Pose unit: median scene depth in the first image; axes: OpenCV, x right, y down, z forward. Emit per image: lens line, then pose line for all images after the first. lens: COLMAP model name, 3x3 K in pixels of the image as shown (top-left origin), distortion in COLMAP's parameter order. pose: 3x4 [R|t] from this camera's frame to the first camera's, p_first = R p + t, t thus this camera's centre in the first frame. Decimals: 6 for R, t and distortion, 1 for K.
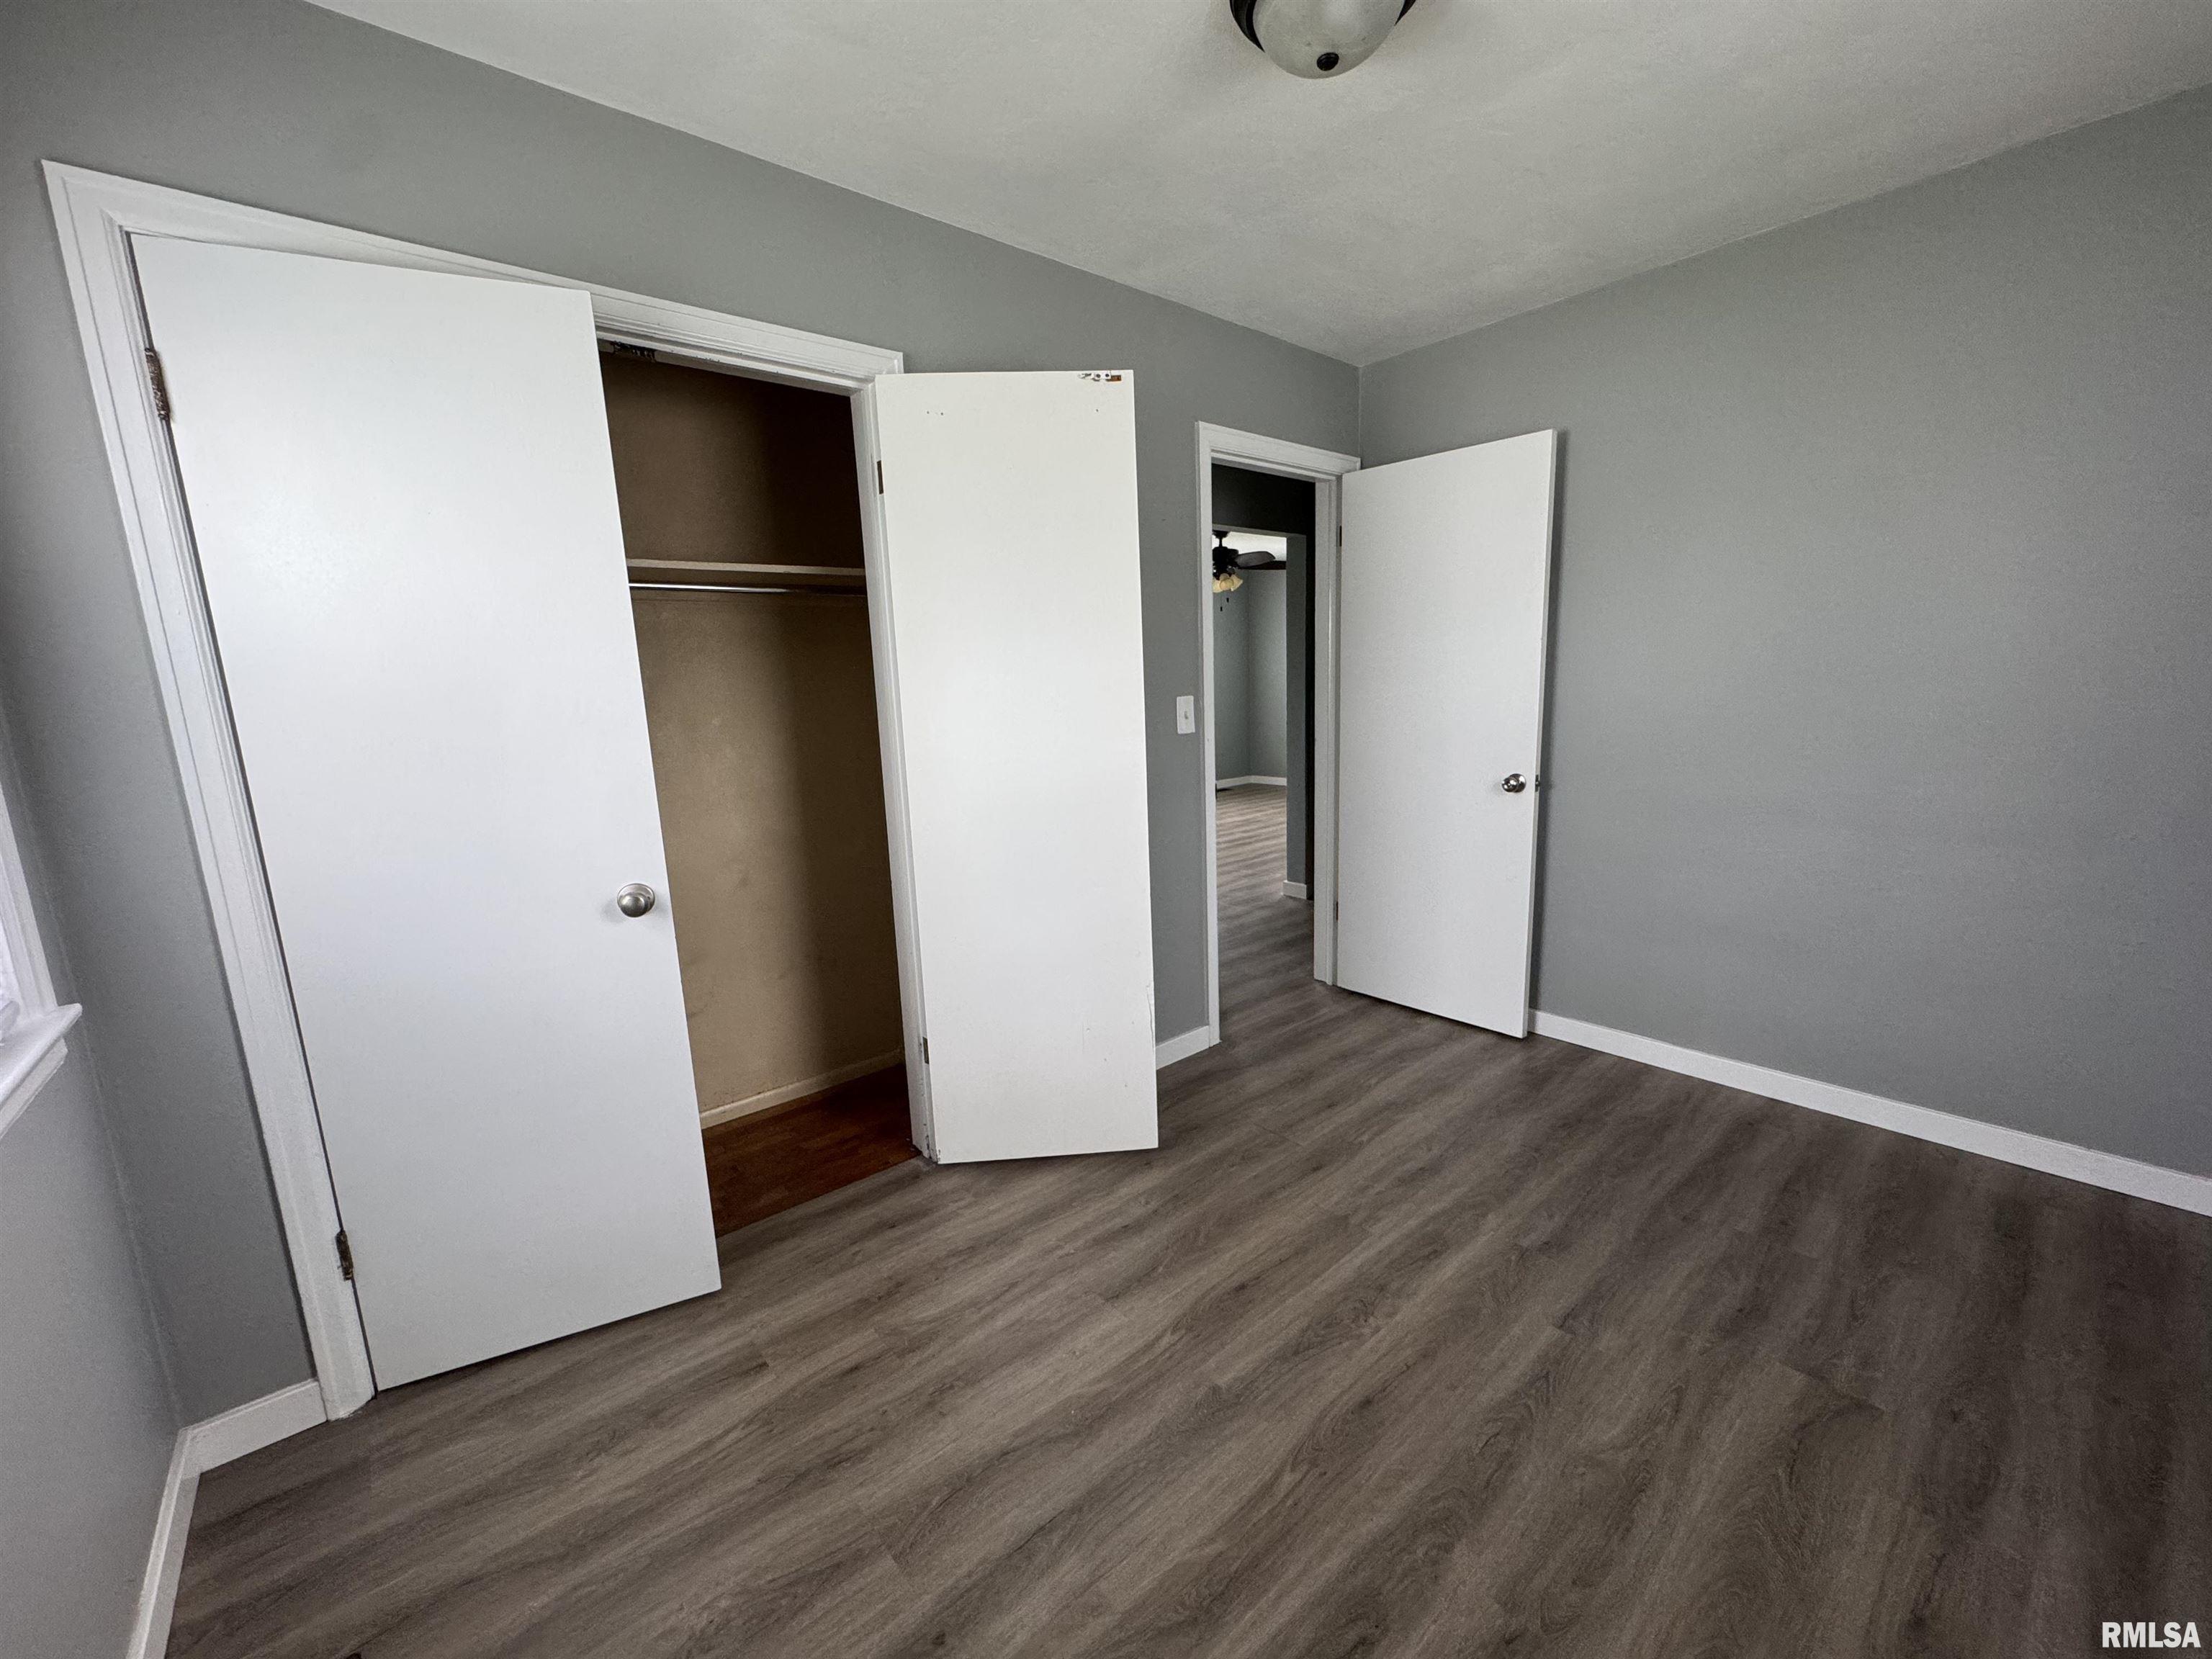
lens RADIAL K [[883.4, 0, 1106.9], [0, 883.4, 837.2], [0, 0, 1]] dist [-0.002606, 0.000394]
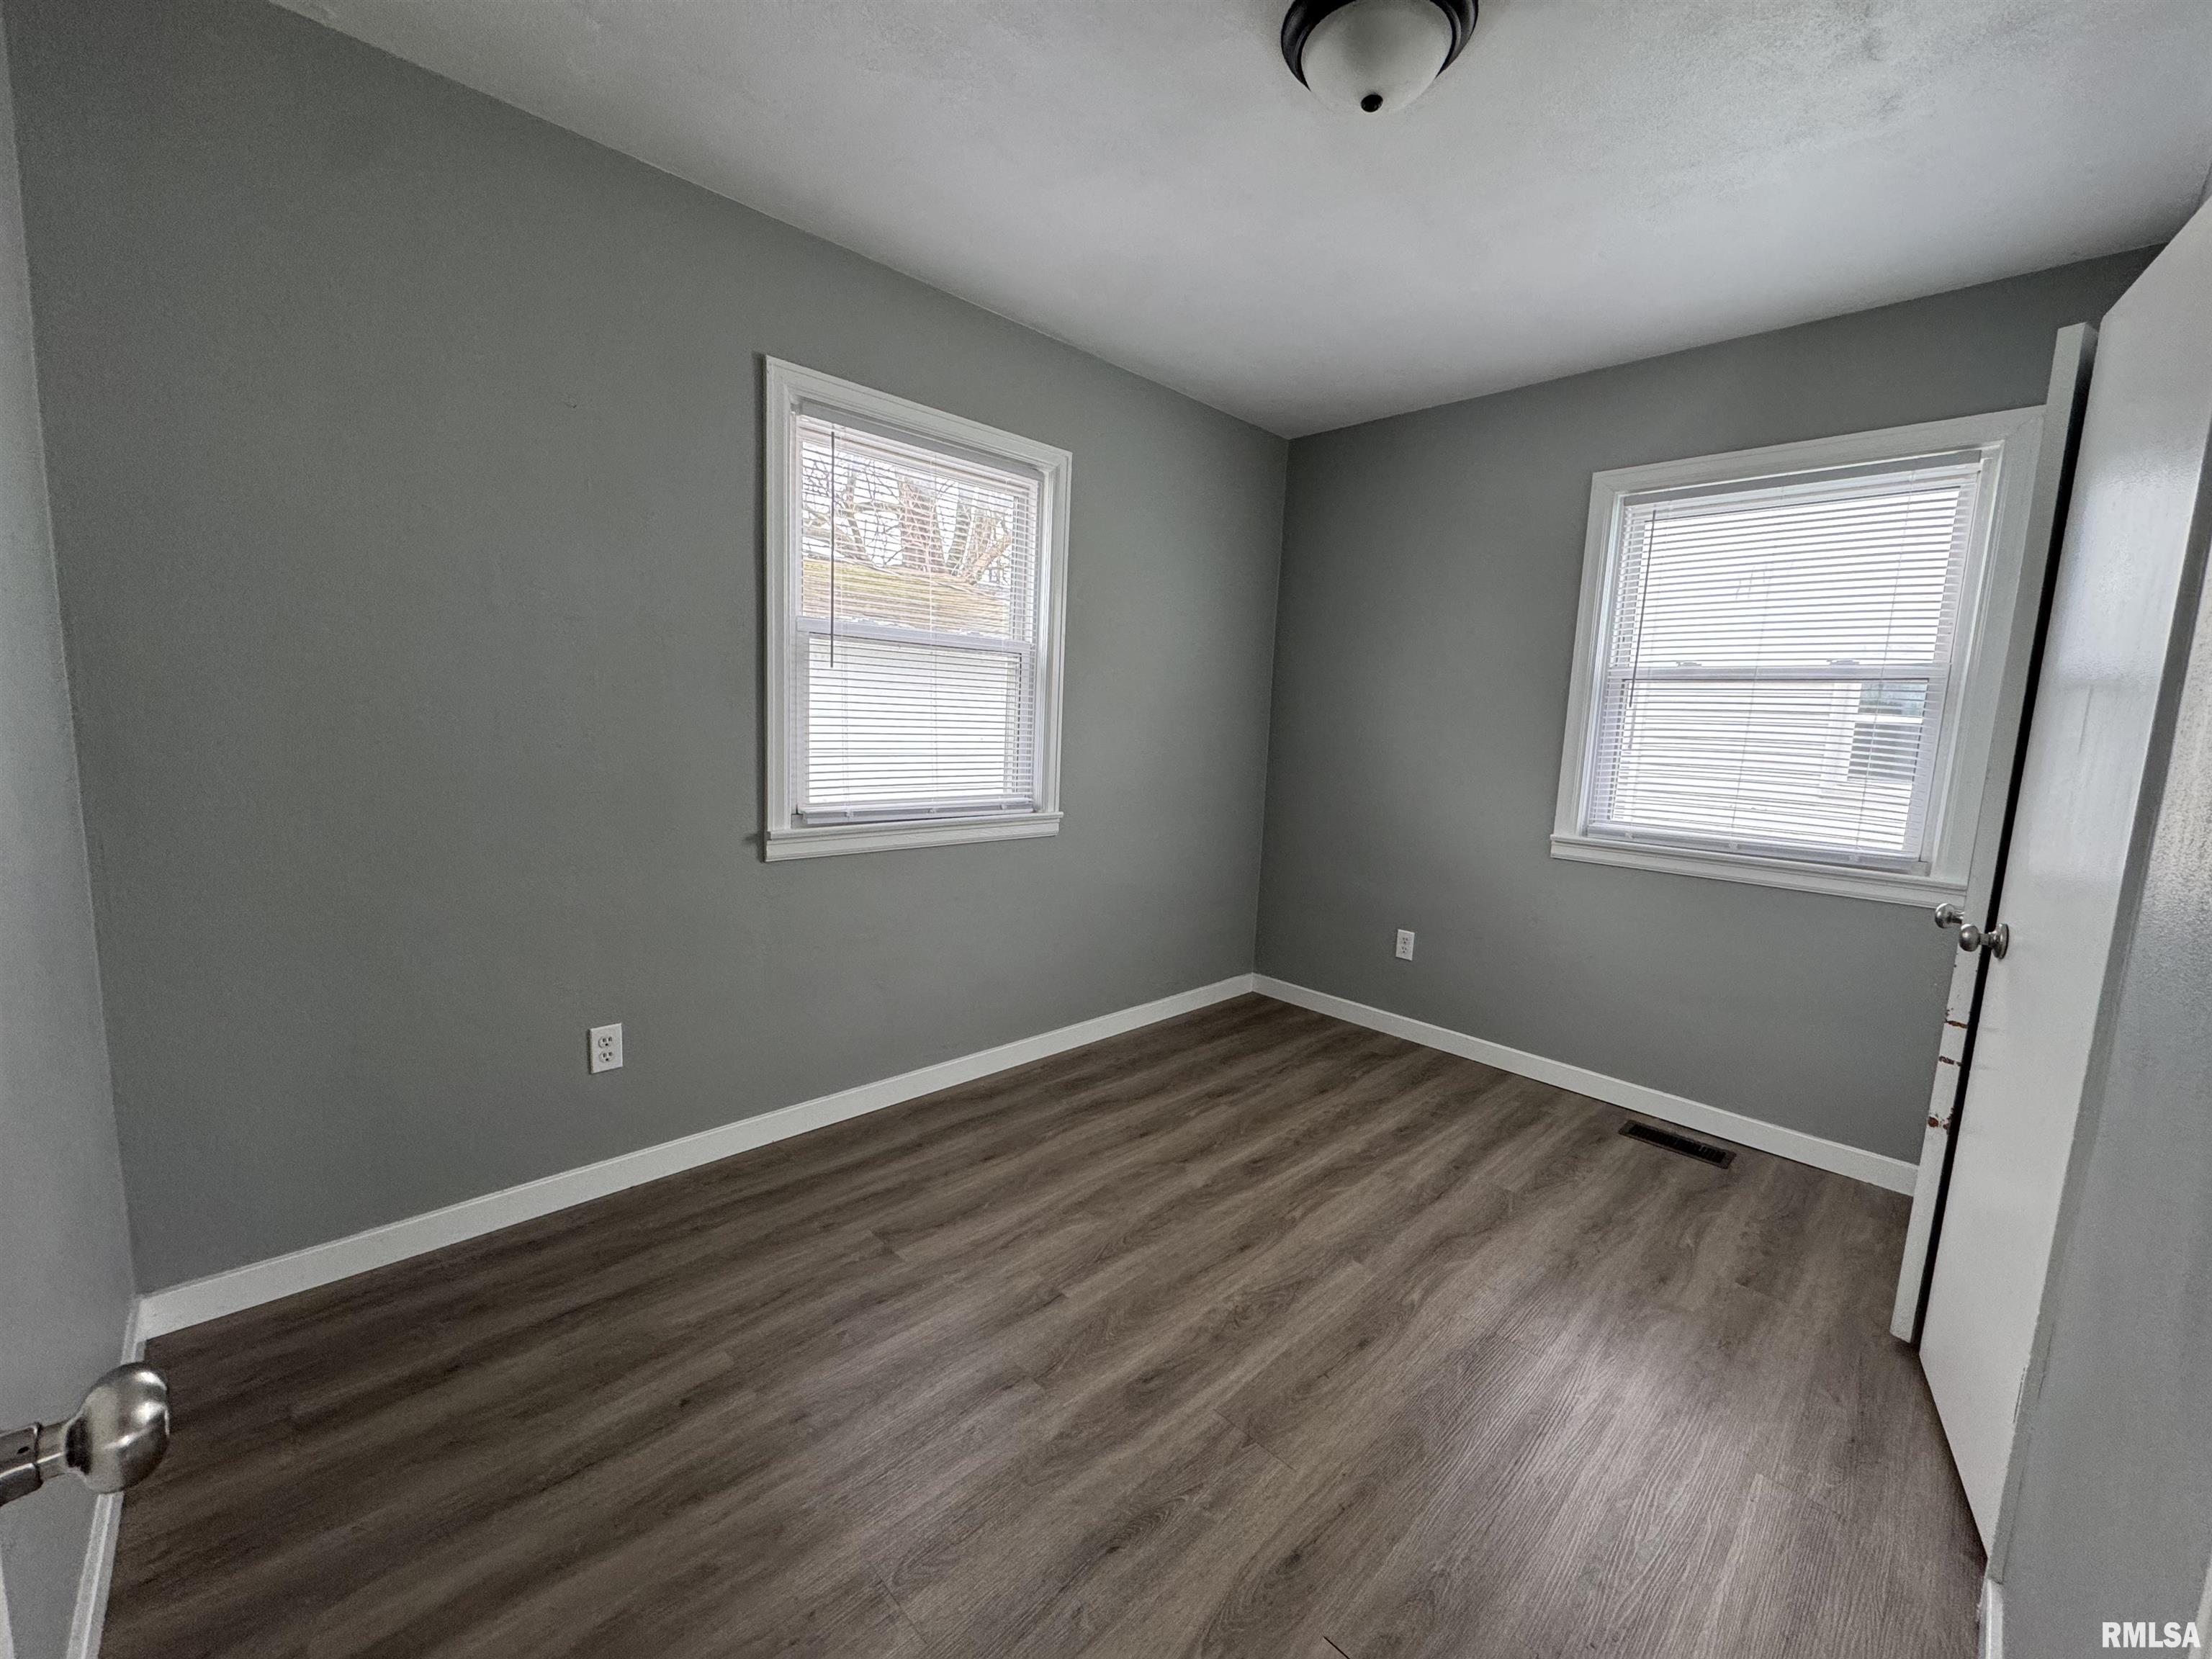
lens RADIAL K [[883.4, 0, 1104.8], [0, 883.4, 820.1], [0, 0, 1]] dist [-0.002606, 0.000394]
pose [[-0.998277, -0.001584, -0.058660, 0.535633], [-0.019212, 0.953367, 0.301200, -0.333771], [0.055448, 0.301808, -0.951755, 1.896554]]
